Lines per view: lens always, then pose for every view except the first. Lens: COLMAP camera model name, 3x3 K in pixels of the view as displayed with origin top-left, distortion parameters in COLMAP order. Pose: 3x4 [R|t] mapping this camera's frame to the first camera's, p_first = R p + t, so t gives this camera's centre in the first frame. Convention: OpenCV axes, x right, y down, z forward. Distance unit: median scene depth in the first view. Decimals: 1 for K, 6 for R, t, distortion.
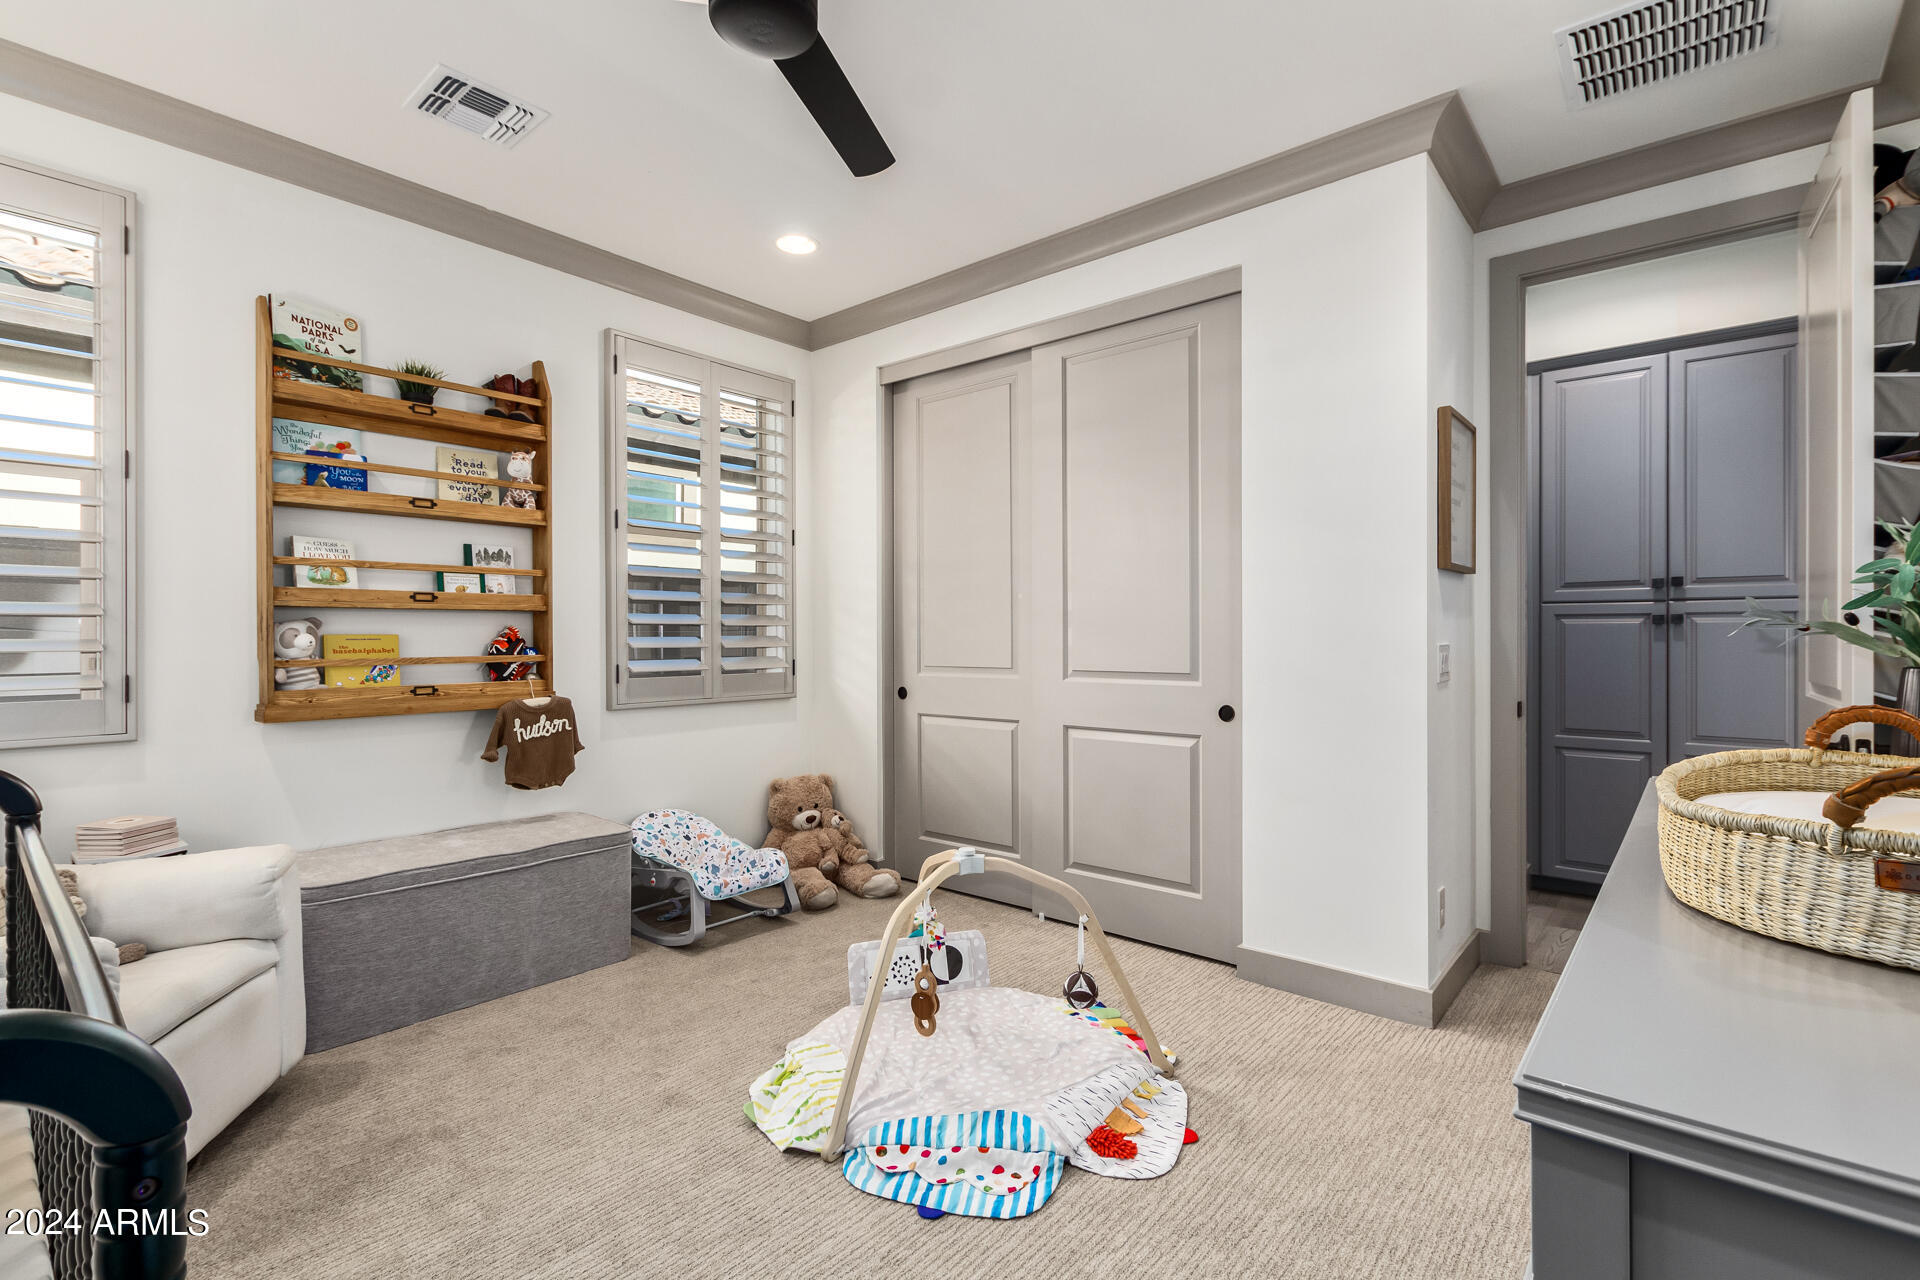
lens RADIAL K [[879.8, 0, 954.1], [0, 879.8, 640.0], [0, 0, 1]] dist [0.000748, -0.001215]
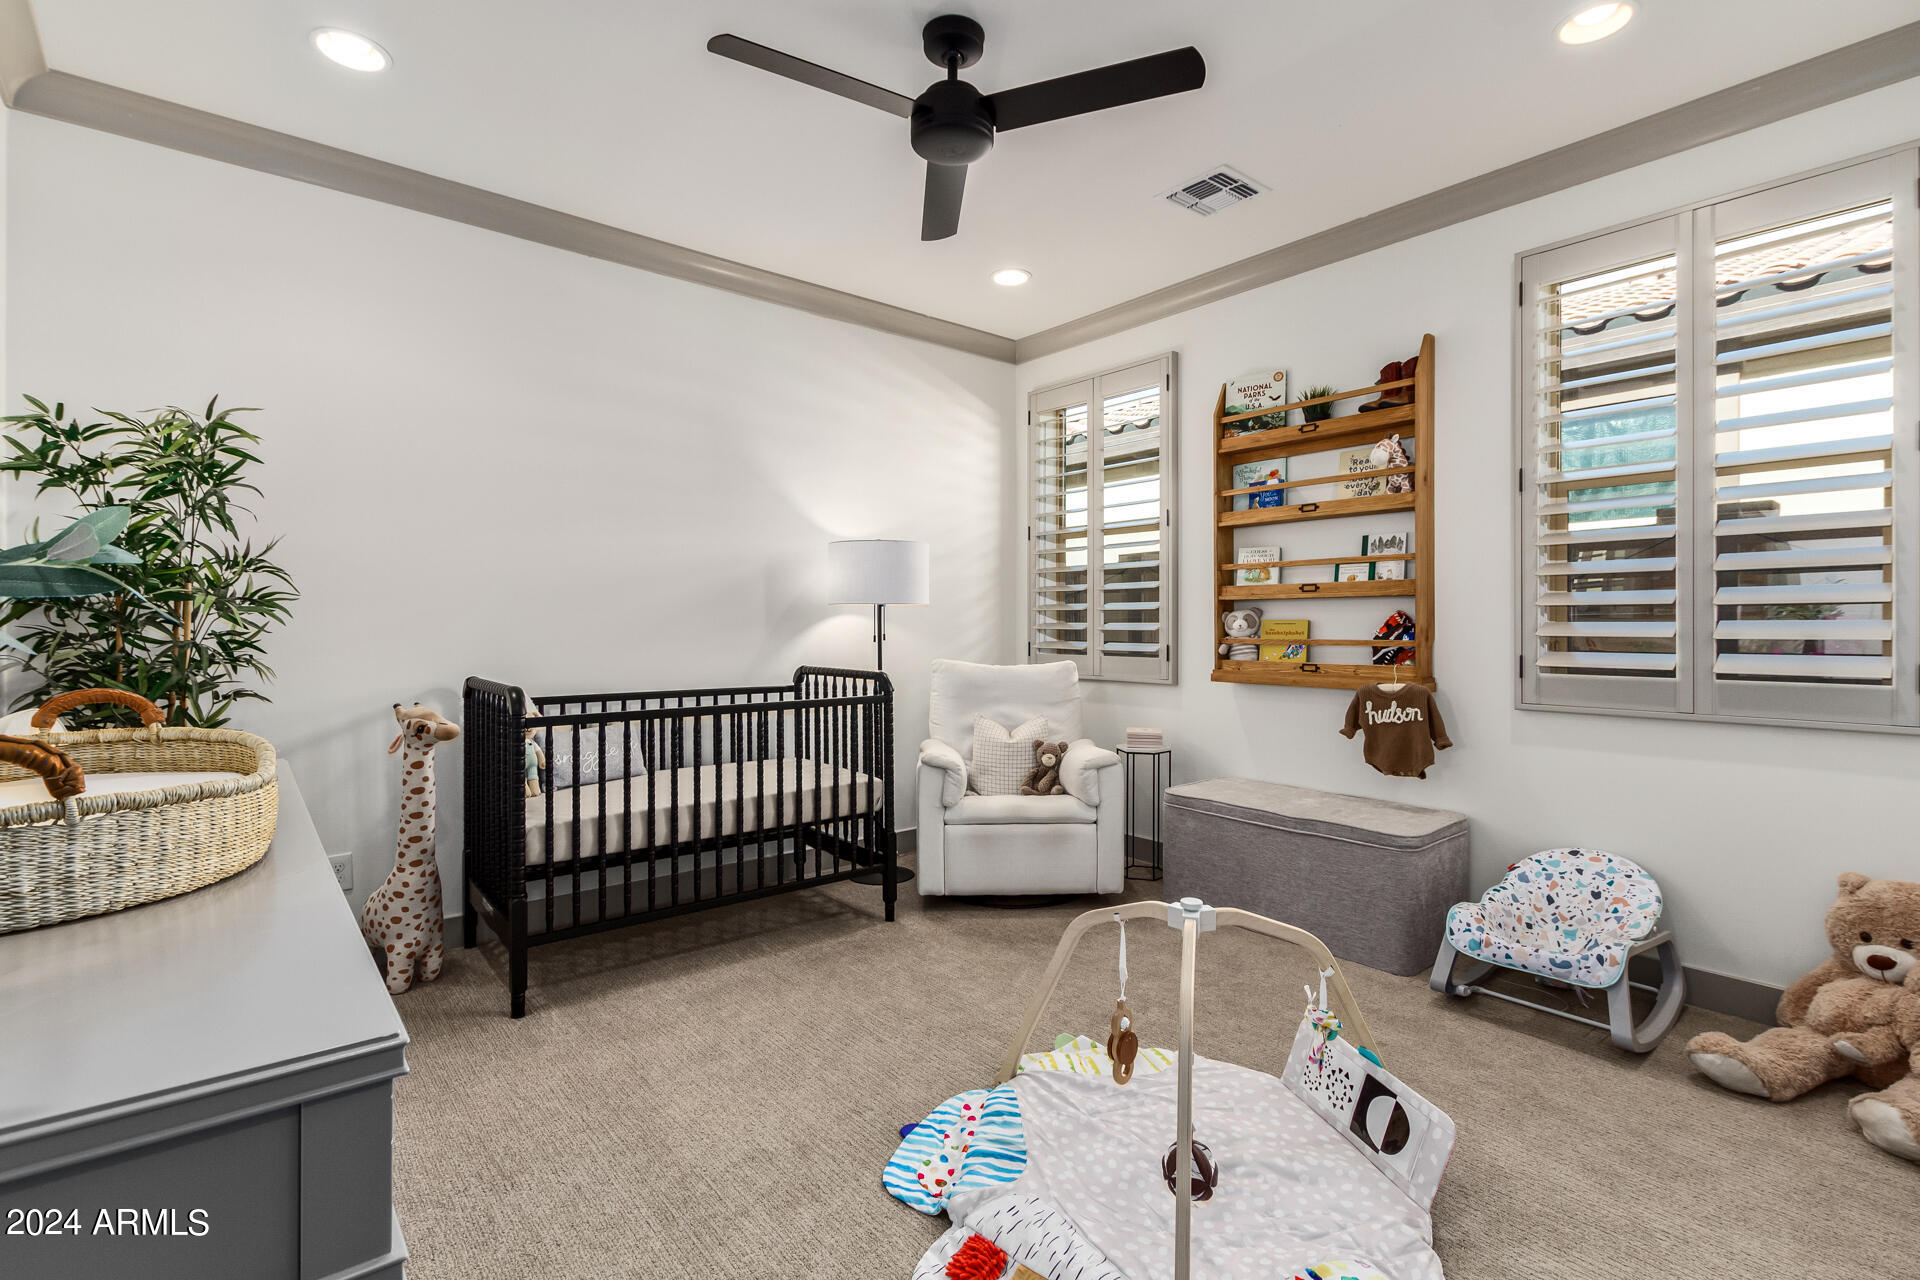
lens RADIAL K [[879.8, 0, 955.0], [0, 879.8, 628.6], [0, 0, 1]] dist [0.000748, -0.001215]
pose [[-0.175928, 0.007587, -0.984374, 0.614155], [-0.003797, 0.999958, 0.008386, -0.002460], [0.984396, 0.005213, -0.175892, 0.718832]]
